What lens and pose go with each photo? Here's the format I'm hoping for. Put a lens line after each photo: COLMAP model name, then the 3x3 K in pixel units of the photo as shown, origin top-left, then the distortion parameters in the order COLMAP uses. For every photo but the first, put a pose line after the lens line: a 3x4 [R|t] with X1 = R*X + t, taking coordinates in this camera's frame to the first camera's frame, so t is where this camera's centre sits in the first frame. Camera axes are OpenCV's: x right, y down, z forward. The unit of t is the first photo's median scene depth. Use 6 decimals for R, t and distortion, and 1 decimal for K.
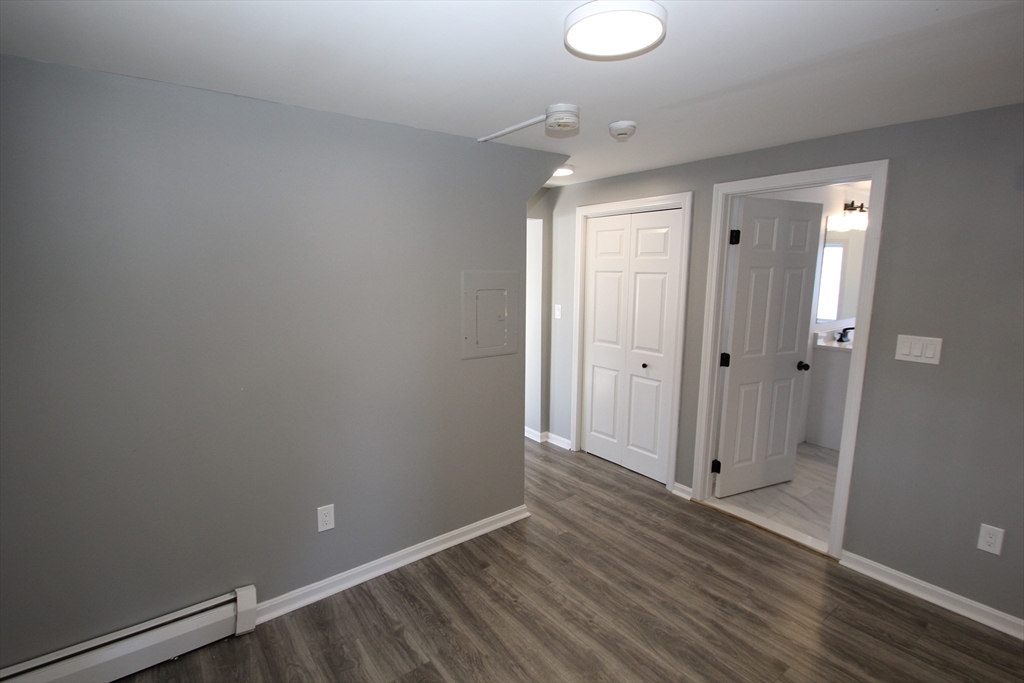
lens RADIAL K [[489.6, 0, 509.4], [0, 489.6, 346.0], [0, 0, 1]] dist [0.004991, -0.016089]
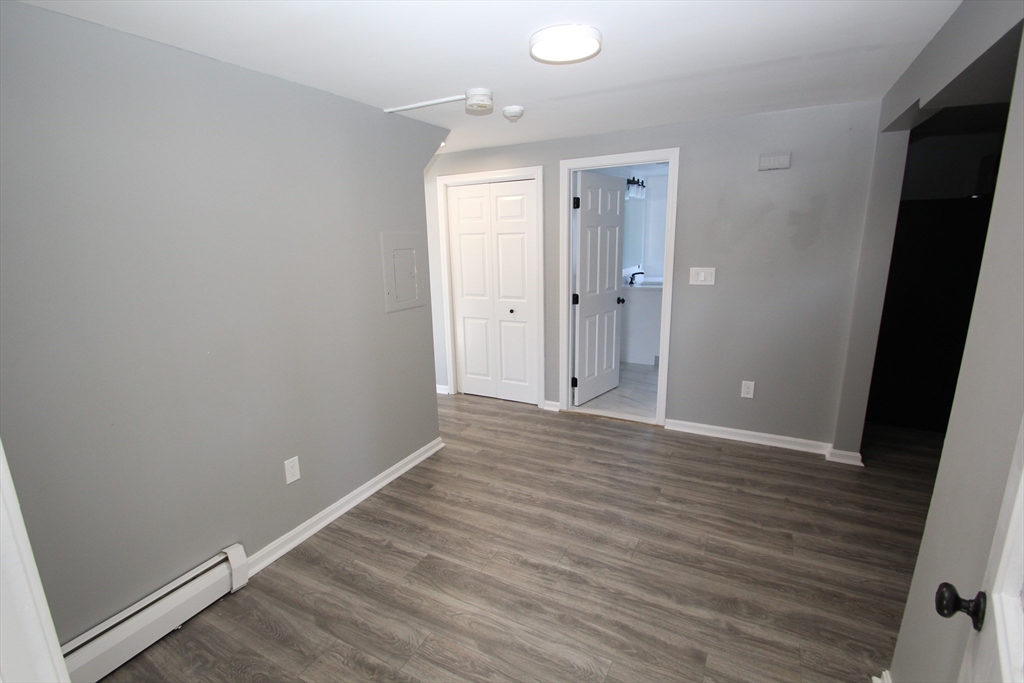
lens RADIAL K [[476.3, 0, 511.4], [0, 476.3, 348.7], [0, 0, 1]] dist [-0.018334, 0.000239]
pose [[0.906196, -0.119917, 0.405498, -0.299683], [0.092900, 0.991976, 0.085745, 0.043452], [-0.412527, -0.040031, 0.910065, -0.103799]]
